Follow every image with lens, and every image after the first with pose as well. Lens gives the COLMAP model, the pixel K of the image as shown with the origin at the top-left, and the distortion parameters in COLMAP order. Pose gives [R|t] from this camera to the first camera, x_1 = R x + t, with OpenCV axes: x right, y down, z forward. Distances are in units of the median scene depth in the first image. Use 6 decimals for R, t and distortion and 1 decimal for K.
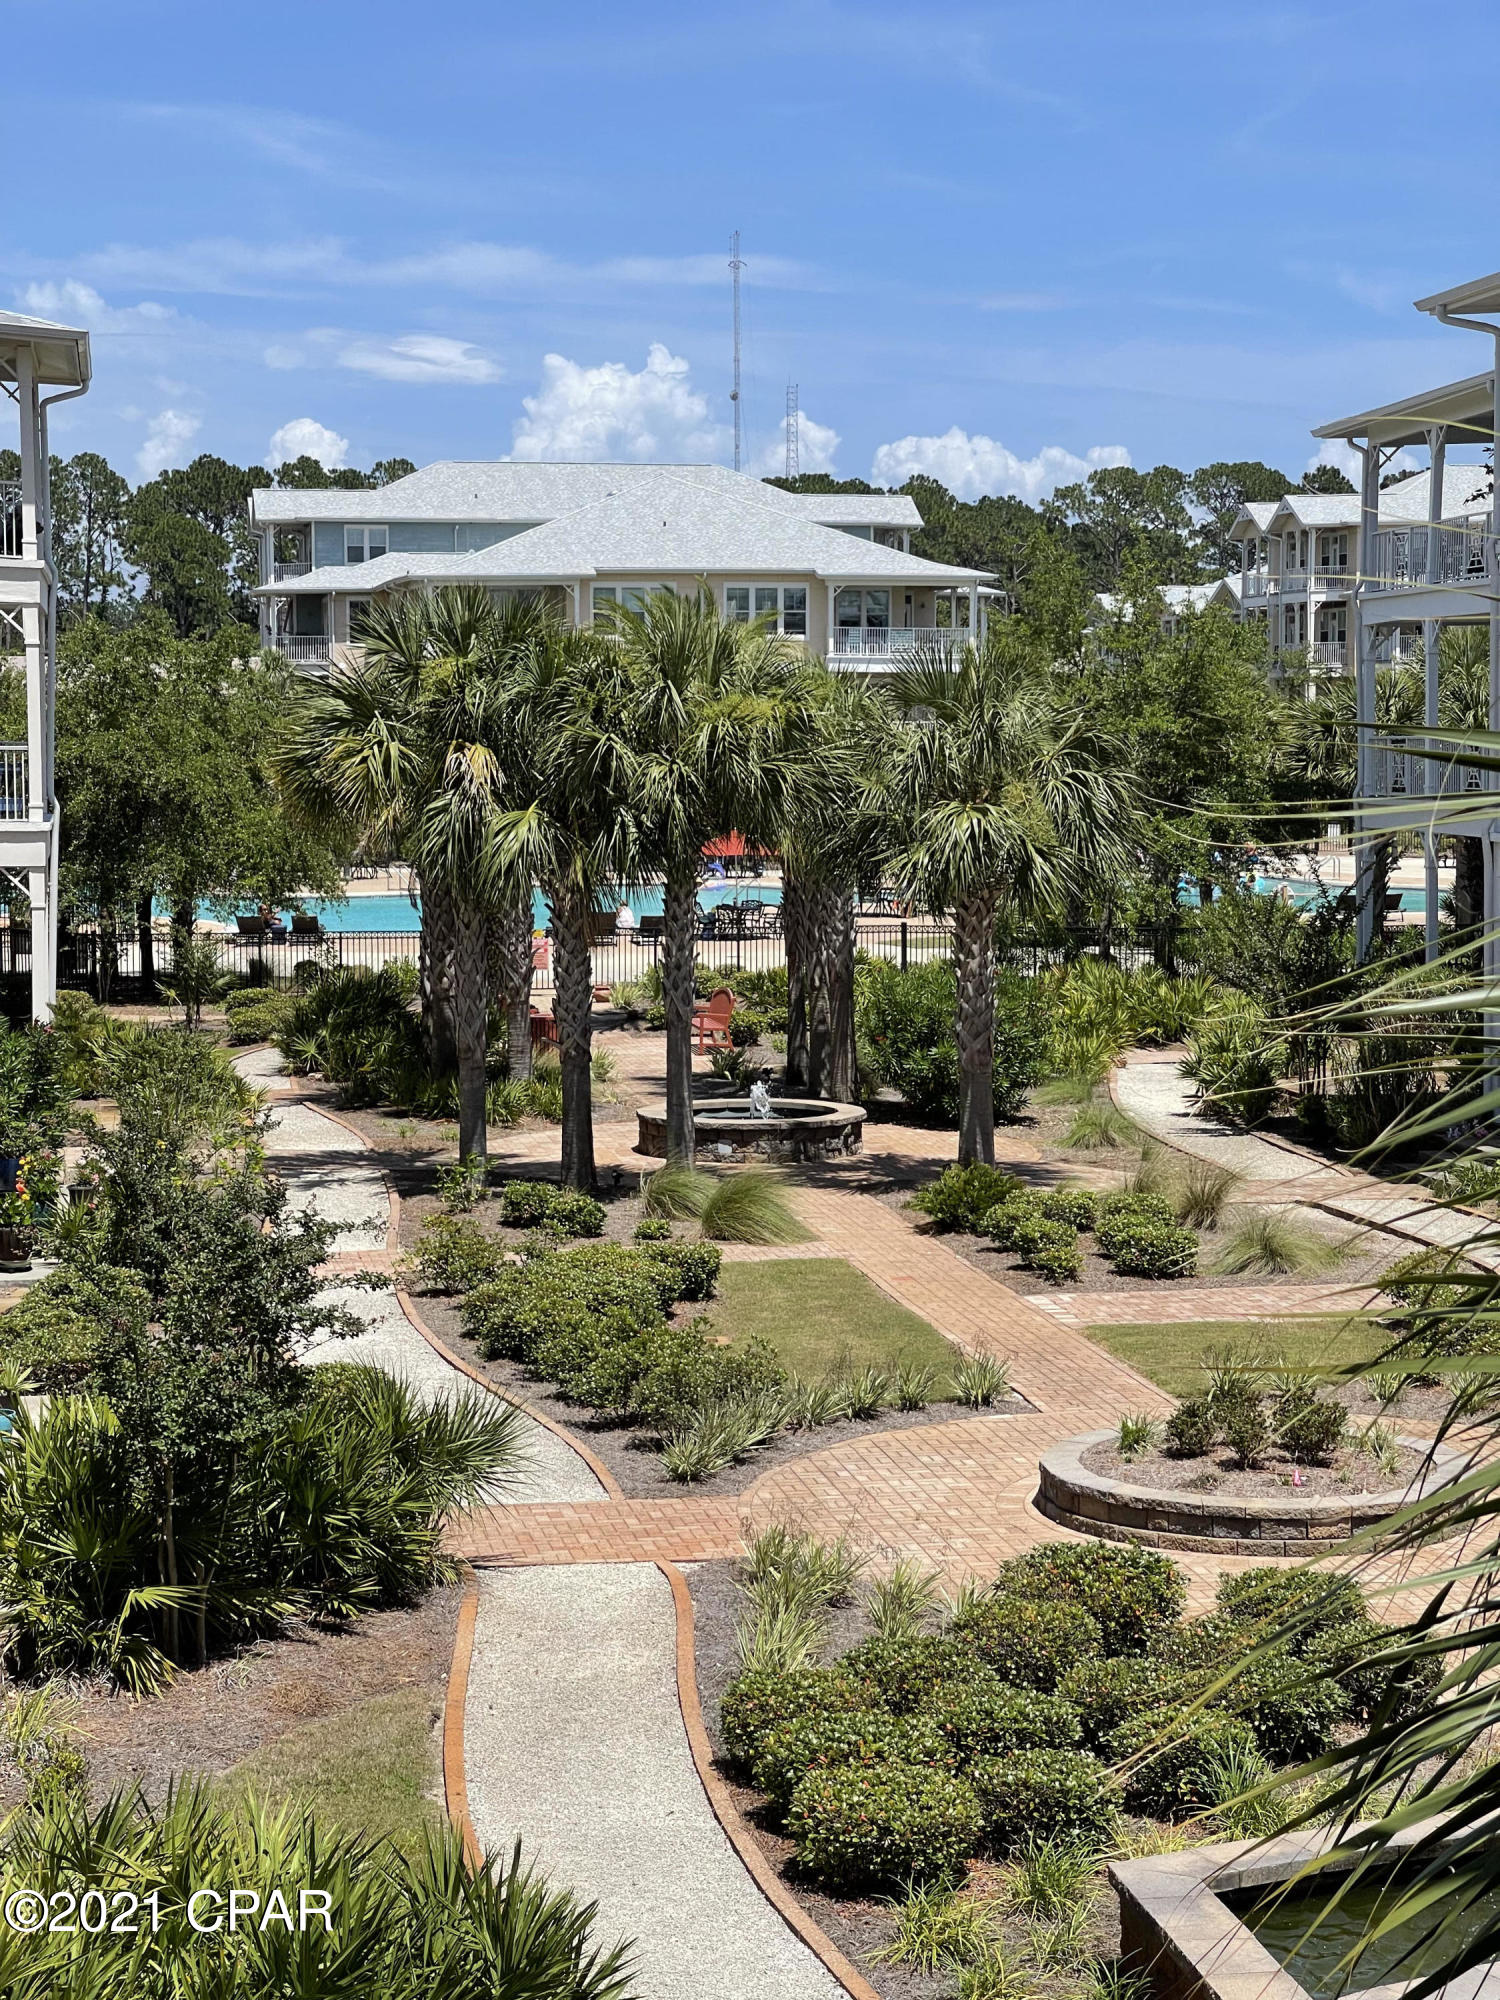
lens RADIAL K [[3656.1, 0, 747.9], [0, 3656.1, 943.5], [0, 0, 1]] dist [0.214591, -0.126609]
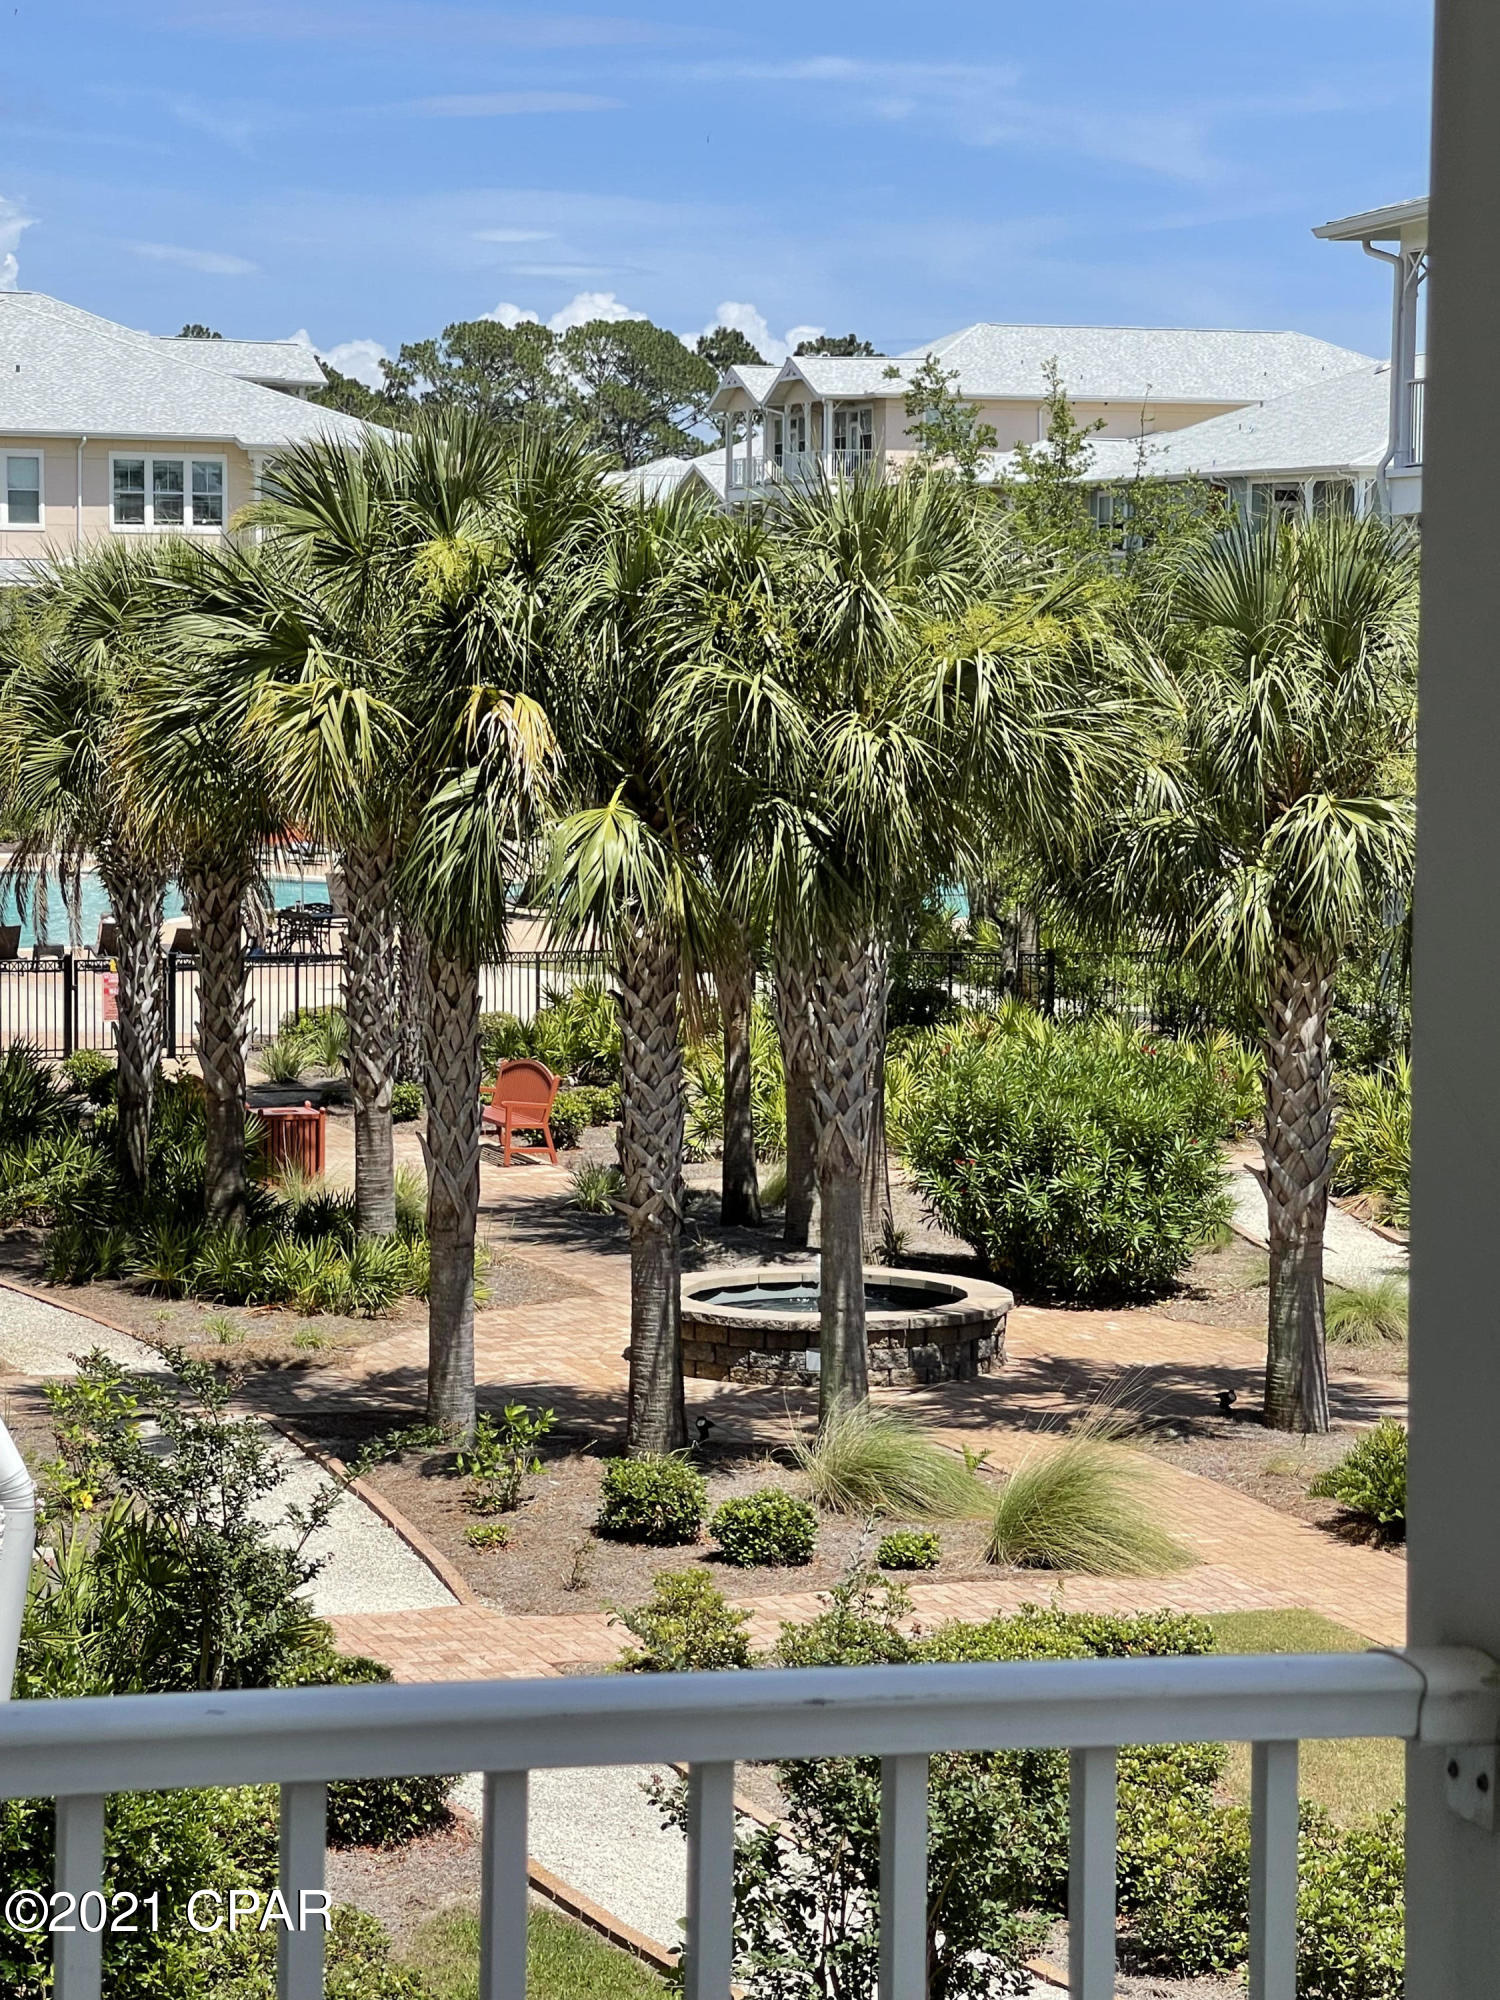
lens RADIAL K [[4514.8, 0, 750.0], [0, 4514.8, 1000.0], [0, 0, 1]] dist [0.069576, 0.265627]
pose [[0.982253, -0.006540, 0.187449, -0.051346], [0.003132, 0.999824, 0.018472, -0.005854], [-0.187537, -0.017557, 0.982101, 0.088821]]
